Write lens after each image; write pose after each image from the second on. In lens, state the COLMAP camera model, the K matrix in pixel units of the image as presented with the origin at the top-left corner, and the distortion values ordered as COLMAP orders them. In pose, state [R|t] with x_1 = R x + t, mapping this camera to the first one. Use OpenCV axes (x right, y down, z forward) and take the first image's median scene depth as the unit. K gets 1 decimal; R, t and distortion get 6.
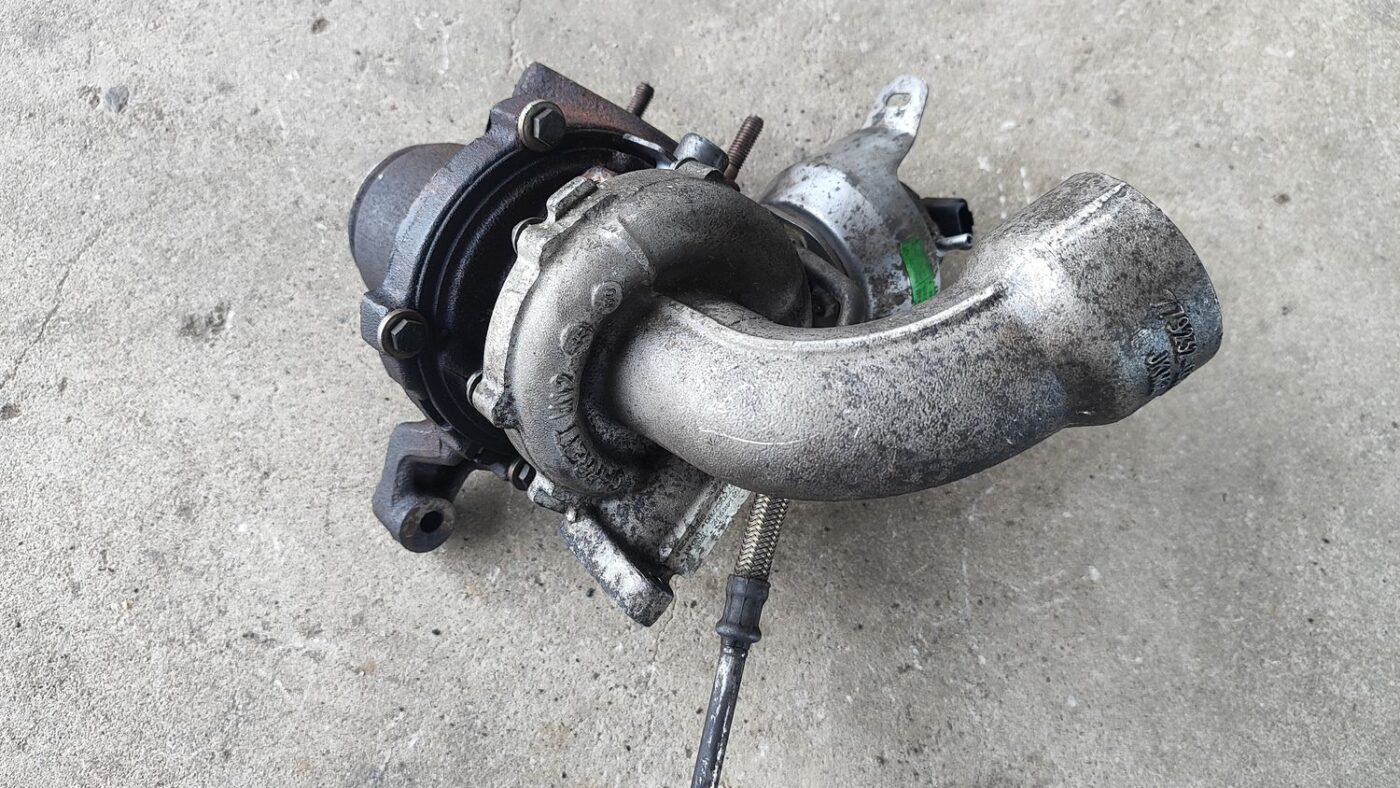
lens RADIAL K [[1016.7, 0, 699.3], [0, 1016.7, 371.2], [0, 0, 1]] dist [0.003861, -0.001943]
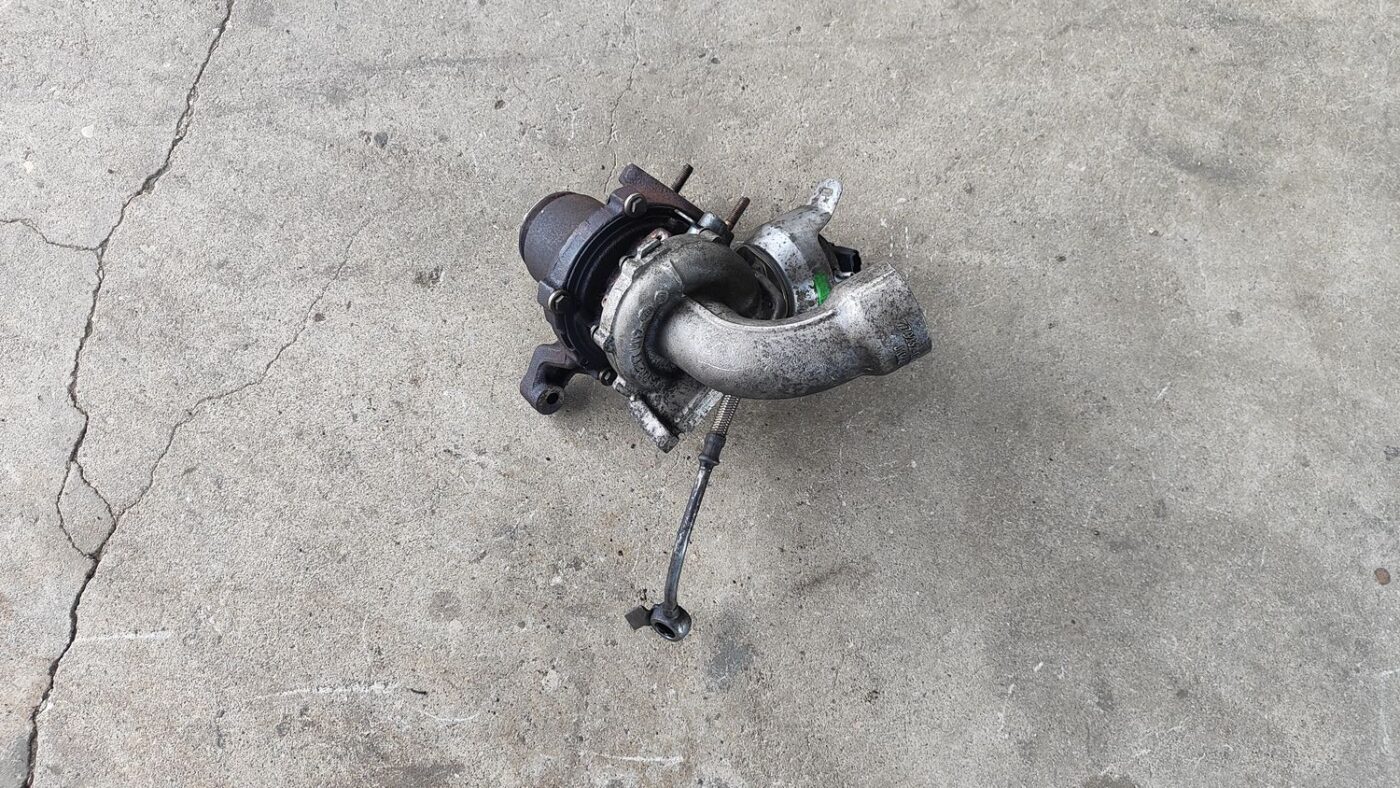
lens RADIAL K [[1016.7, 0, 699.3], [0, 1016.7, 371.2], [0, 0, 1]] dist [0.003861, -0.001943]
pose [[0.995587, 0.093127, -0.011613, 0.020040], [-0.092306, 0.994042, 0.057974, -0.032637], [0.016942, -0.056647, 0.998251, -0.808489]]
